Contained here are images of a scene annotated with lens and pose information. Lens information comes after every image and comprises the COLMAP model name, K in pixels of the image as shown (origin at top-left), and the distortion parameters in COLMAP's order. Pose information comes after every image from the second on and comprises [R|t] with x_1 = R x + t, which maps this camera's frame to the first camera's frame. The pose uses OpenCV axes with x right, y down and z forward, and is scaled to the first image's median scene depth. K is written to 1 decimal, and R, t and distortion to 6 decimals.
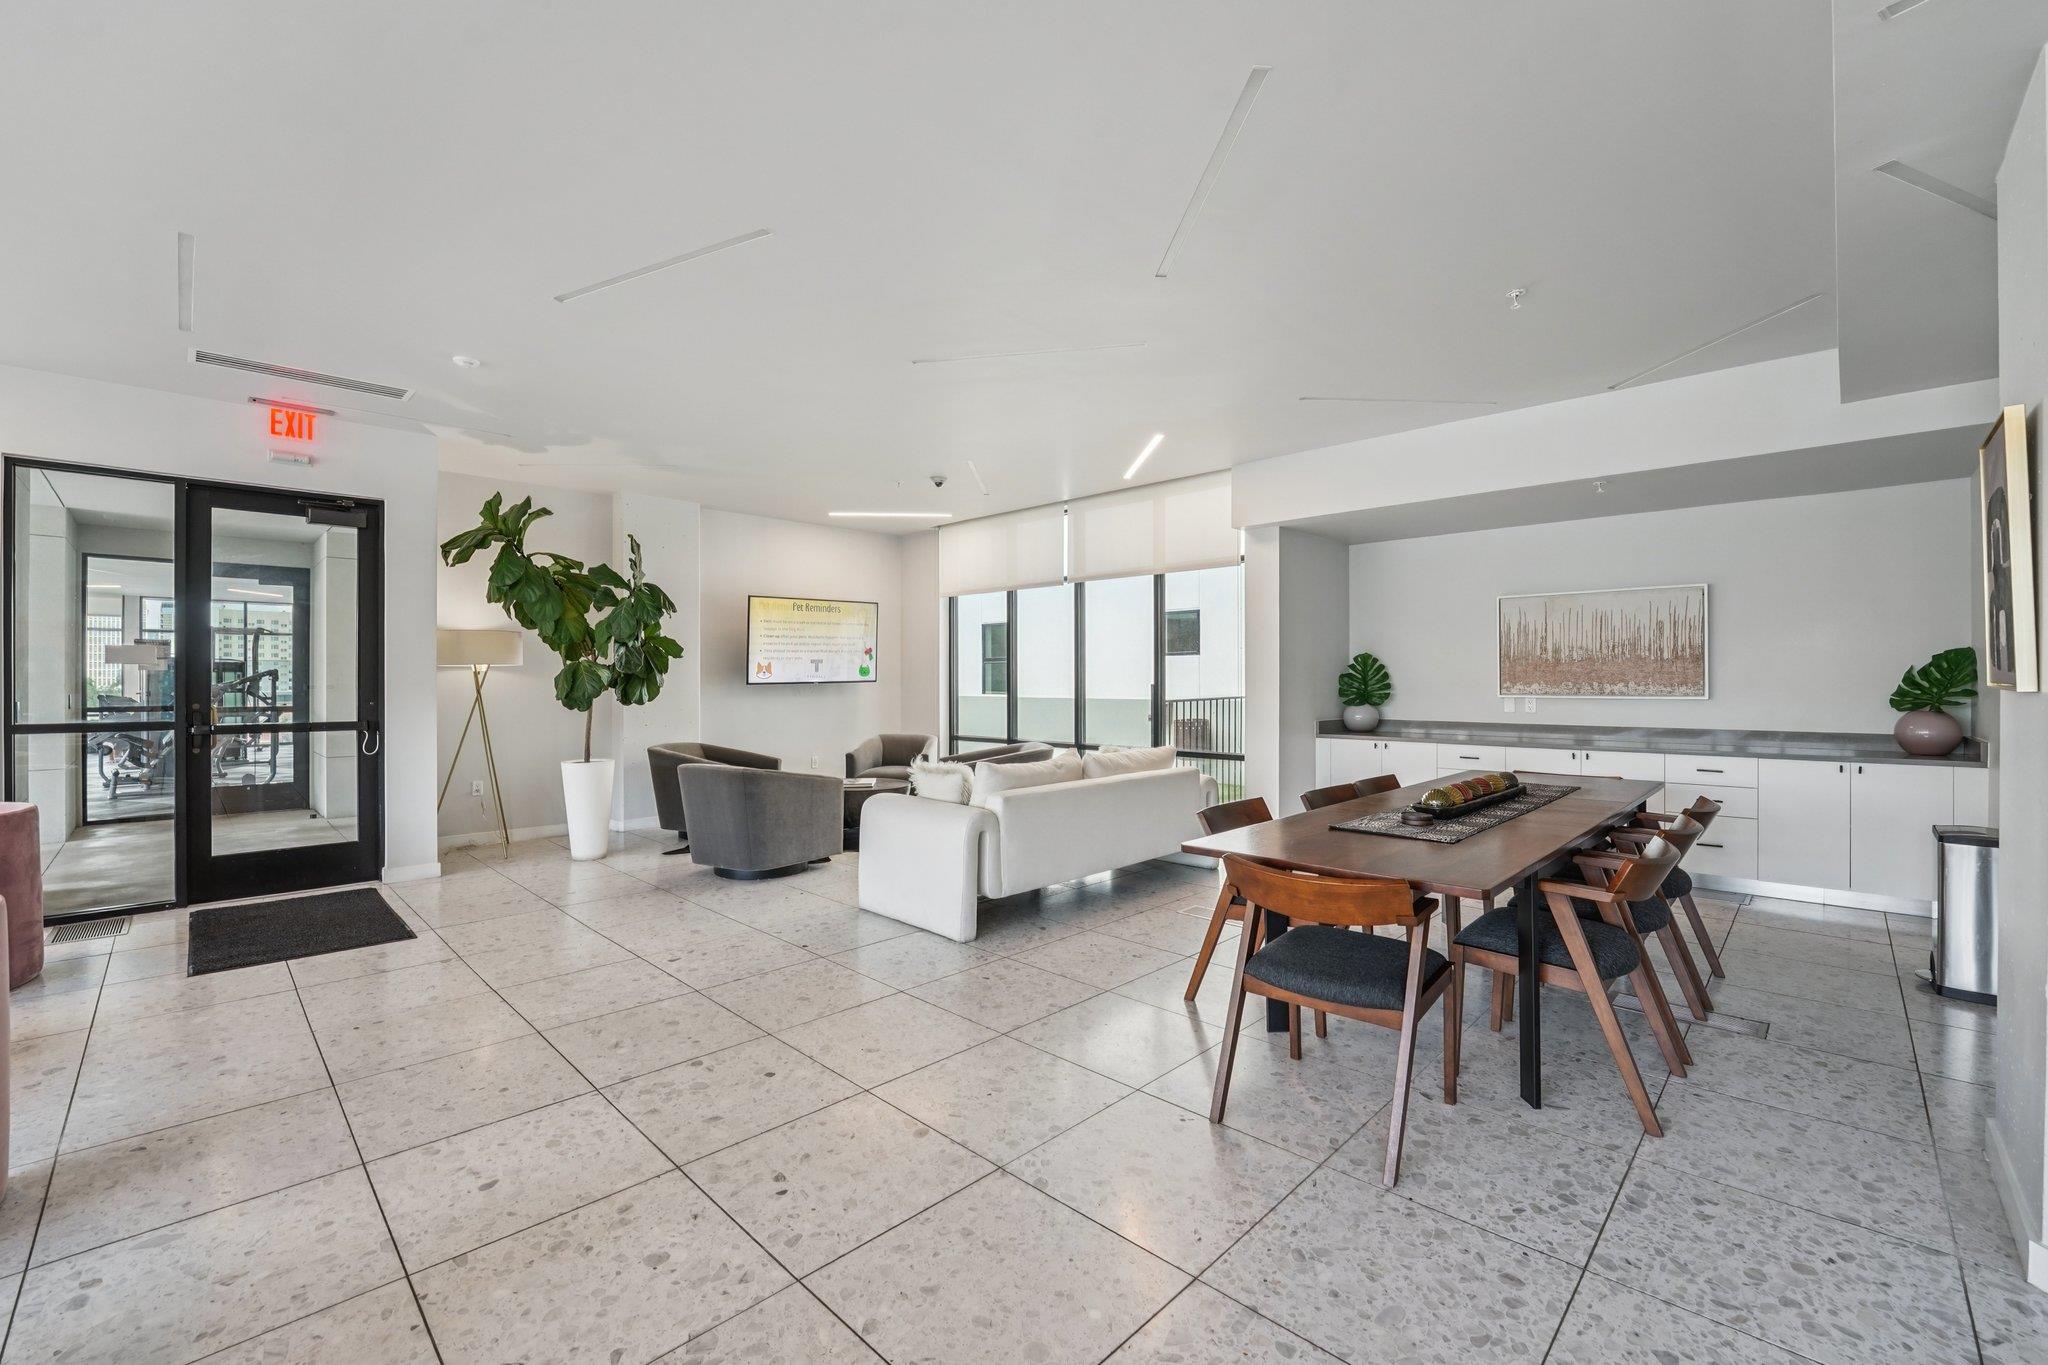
lens RADIAL K [[850.2, 0, 1018.1], [0, 850.2, 684.8], [0, 0, 1]] dist [-0.025072, 0.004483]
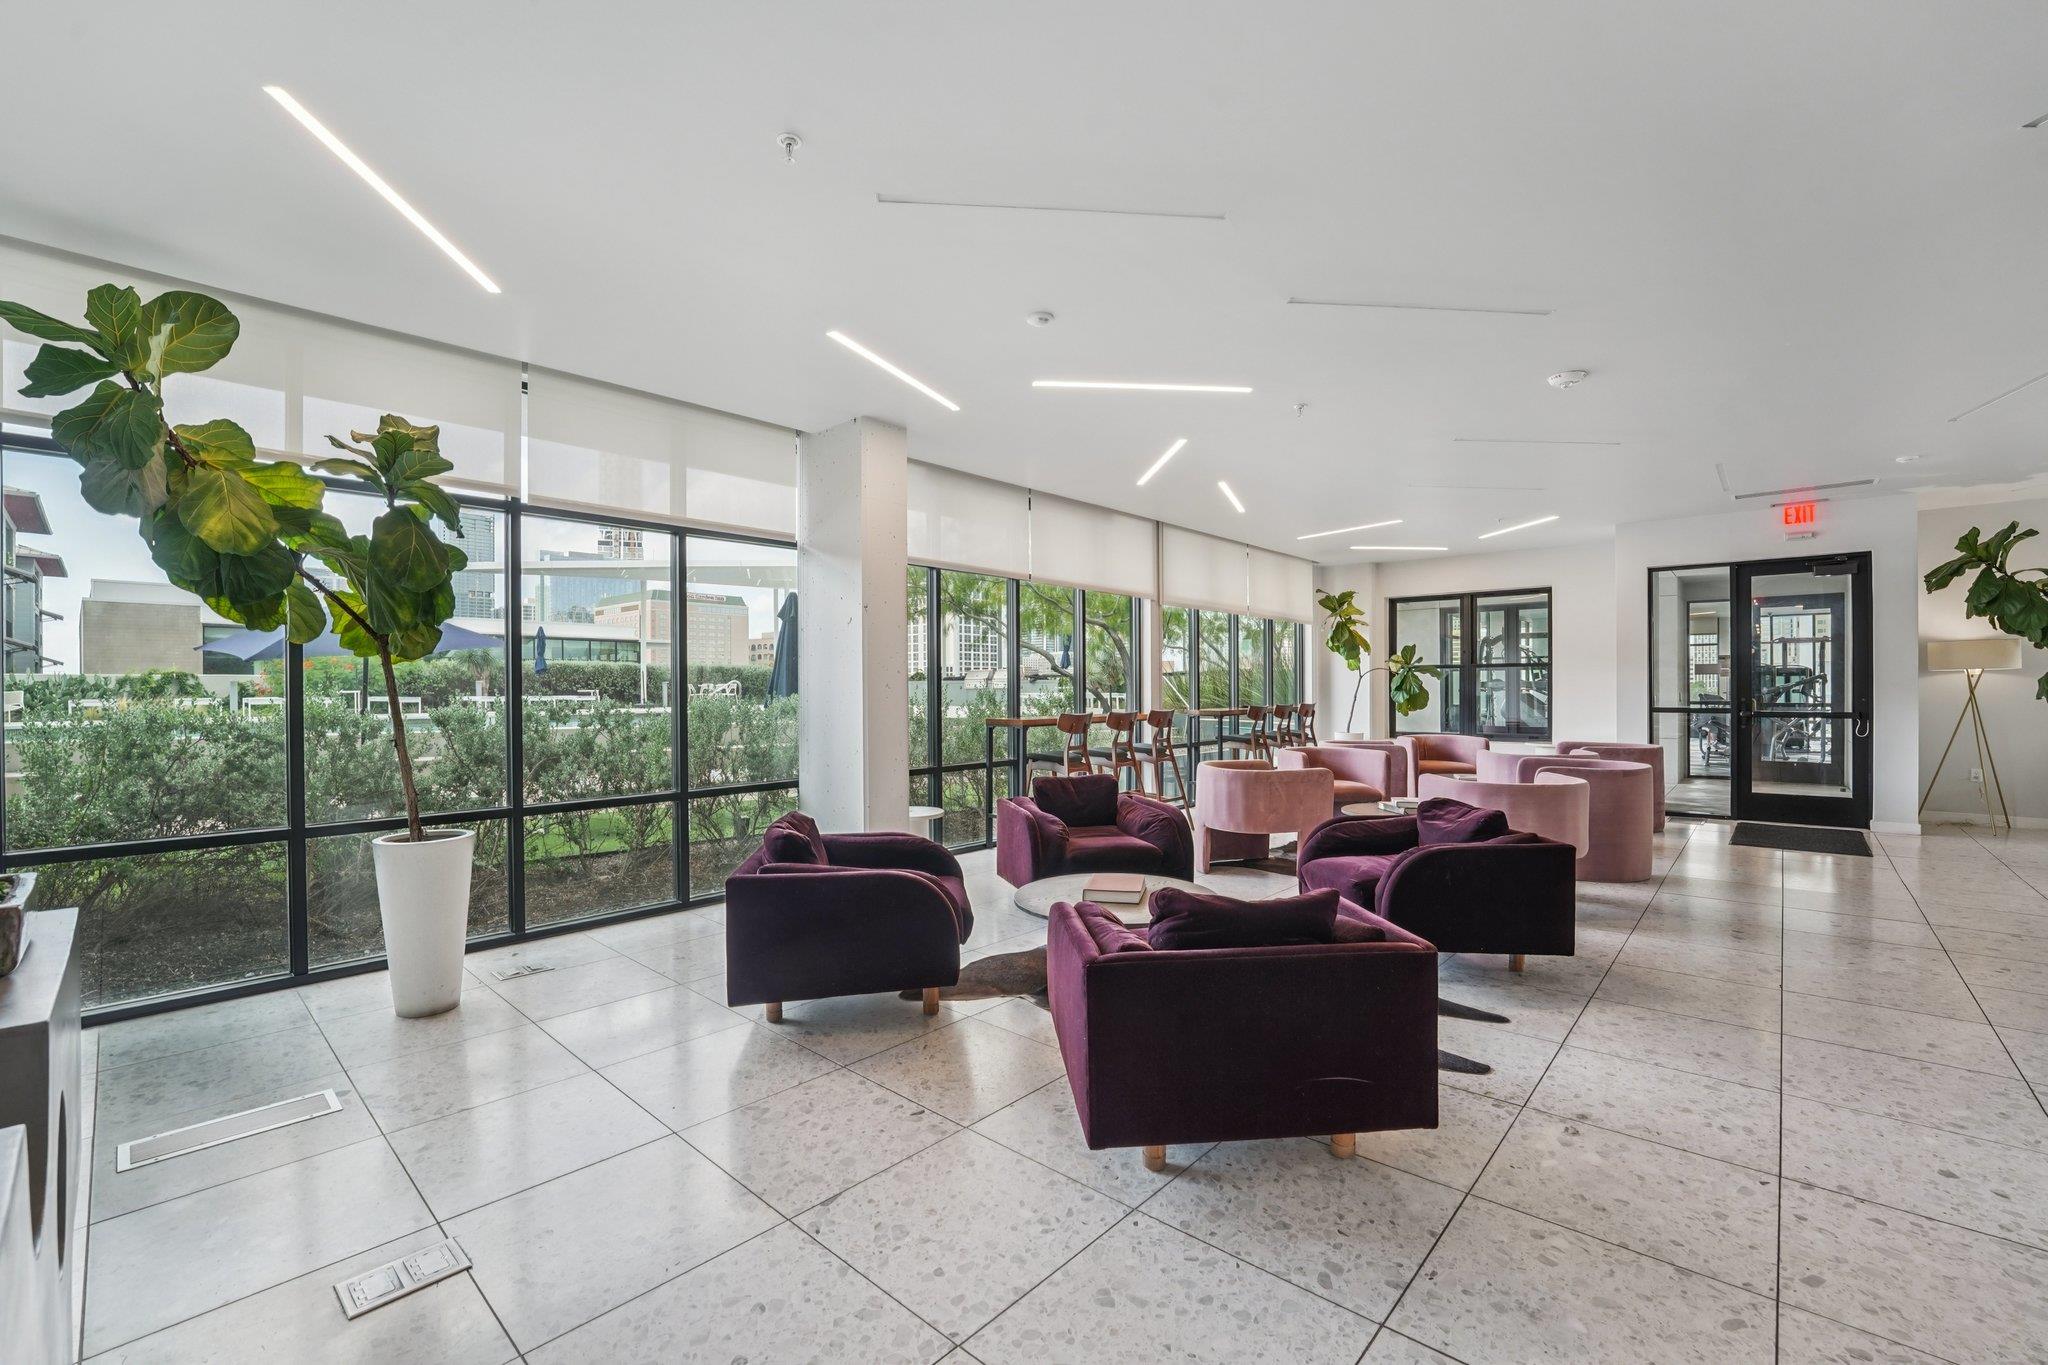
lens RADIAL K [[850.2, 0, 1018.1], [0, 850.2, 684.8], [0, 0, 1]] dist [-0.025072, 0.004483]
pose [[0.044735, -0.003824, -0.998992, 0.502913], [0.001727, 0.999991, -0.003751, 0.000370], [0.998997, -0.001558, 0.044741, -0.421899]]
